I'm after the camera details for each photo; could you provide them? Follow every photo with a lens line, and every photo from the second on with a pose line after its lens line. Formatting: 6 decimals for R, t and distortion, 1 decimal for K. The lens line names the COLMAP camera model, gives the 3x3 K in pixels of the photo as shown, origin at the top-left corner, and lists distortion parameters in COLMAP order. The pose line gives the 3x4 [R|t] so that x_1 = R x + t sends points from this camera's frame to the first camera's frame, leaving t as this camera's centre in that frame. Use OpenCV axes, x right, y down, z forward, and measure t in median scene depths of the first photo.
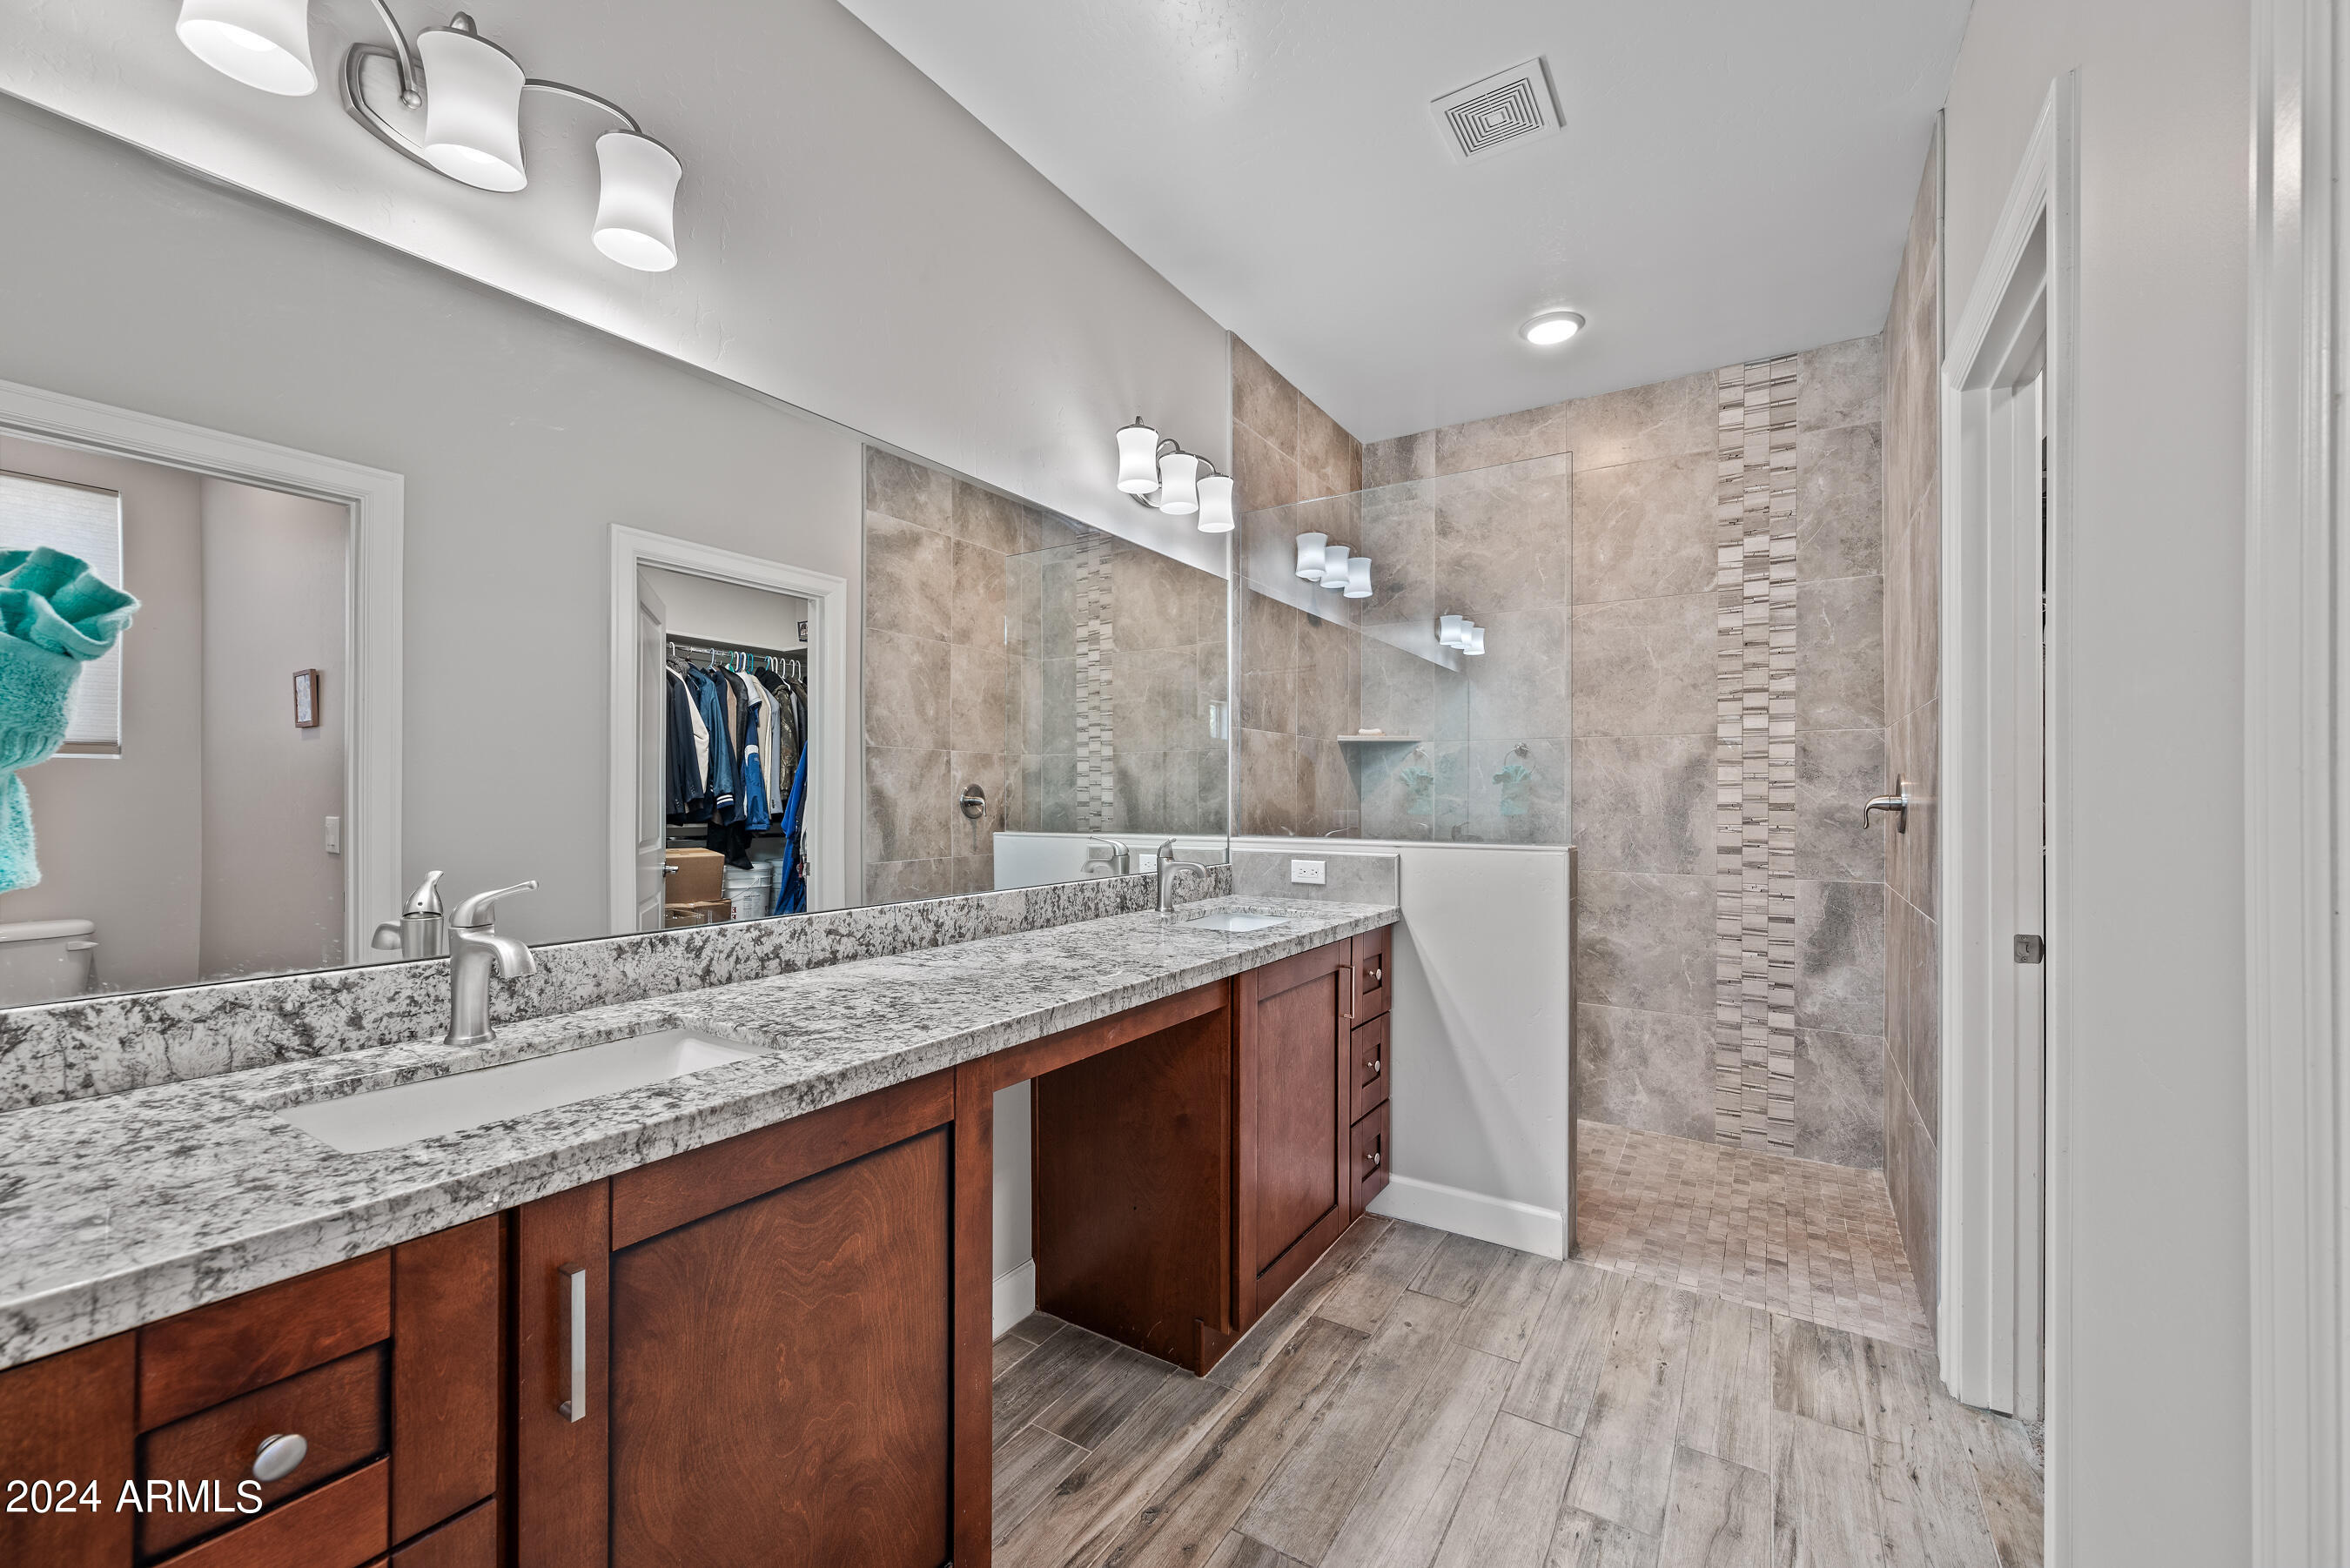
lens RADIAL K [[944.1, 0, 1185.1], [0, 944.1, 798.3], [0, 0, 1]] dist [-0.000255, 0.000122]
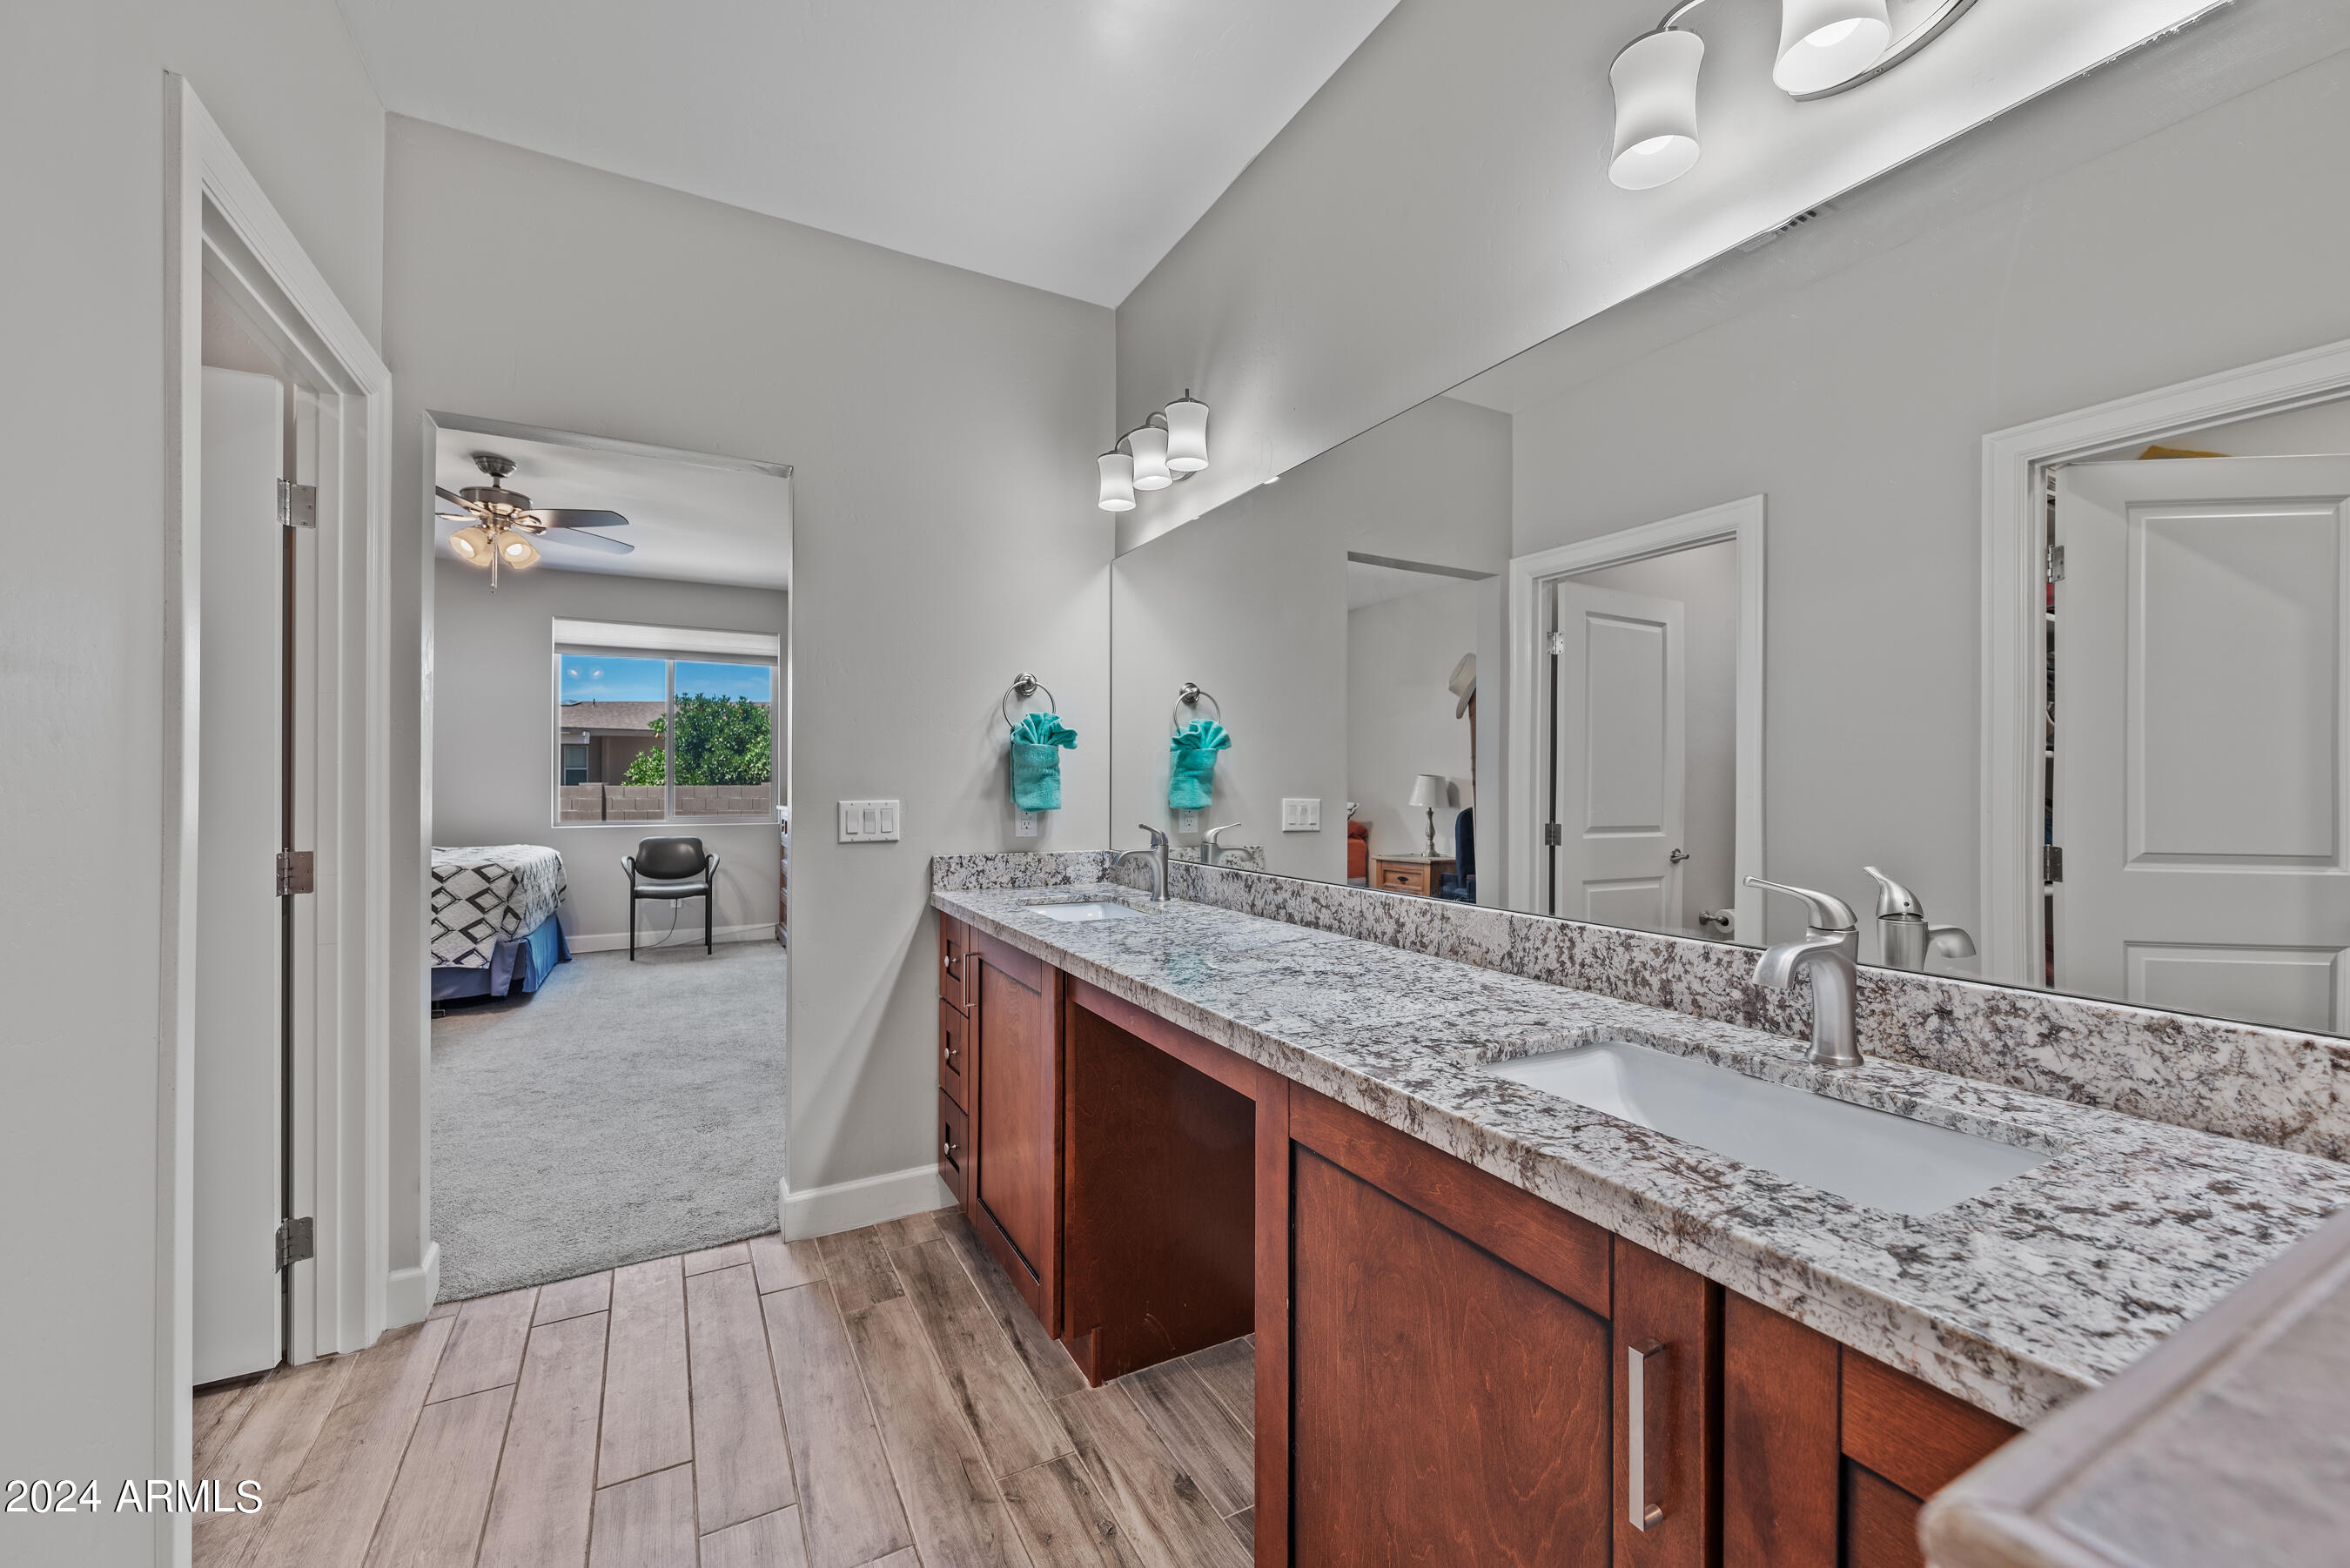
lens RADIAL K [[944.1, 0, 1162.7], [0, 944.1, 789.2], [0, 0, 1]] dist [-0.000255, 0.000122]
pose [[-0.506806, -0.000443, -0.862060, 0.715736], [-0.006525, 0.999973, 0.003322, 0.004710], [0.862036, 0.007309, -0.506795, 1.437880]]
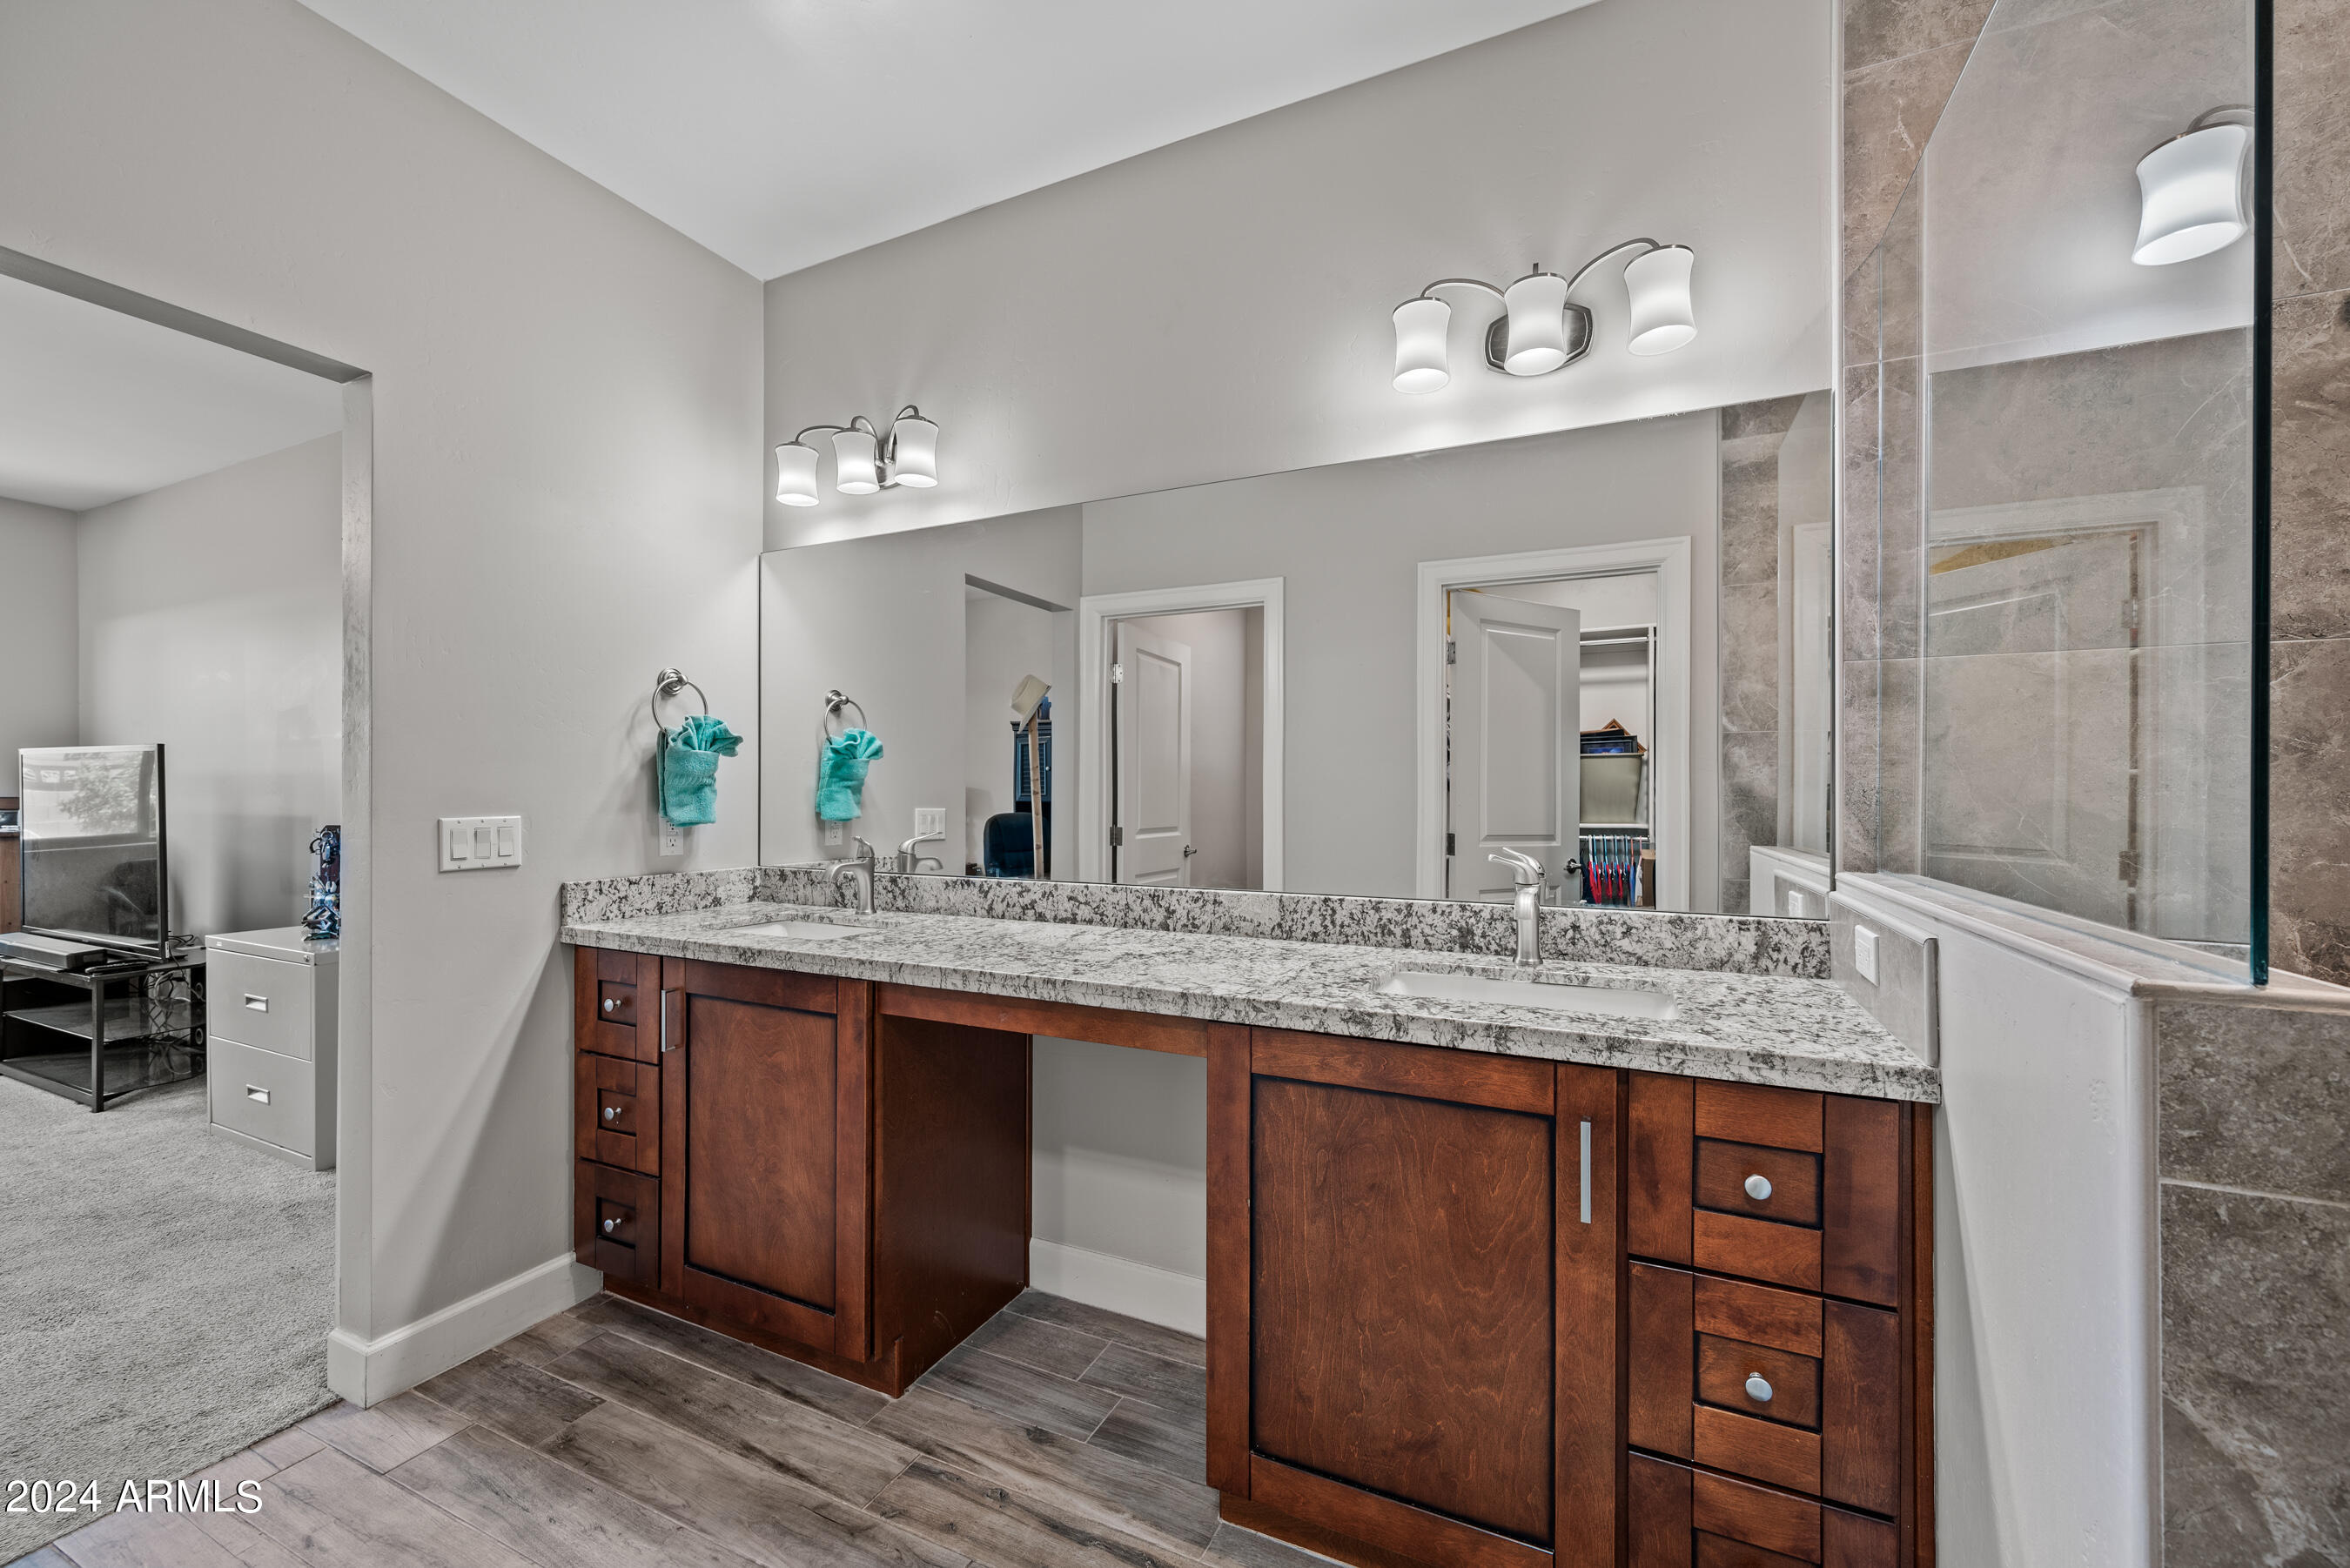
lens RADIAL K [[944.1, 0, 1181.4], [0, 944.1, 798.7], [0, 0, 1]] dist [-0.000255, 0.000122]
pose [[0.109533, 0.003274, -0.993978, 0.940977], [-0.003842, 0.999988, 0.002870, 0.000683], [0.993976, 0.003505, 0.109544, 1.019343]]
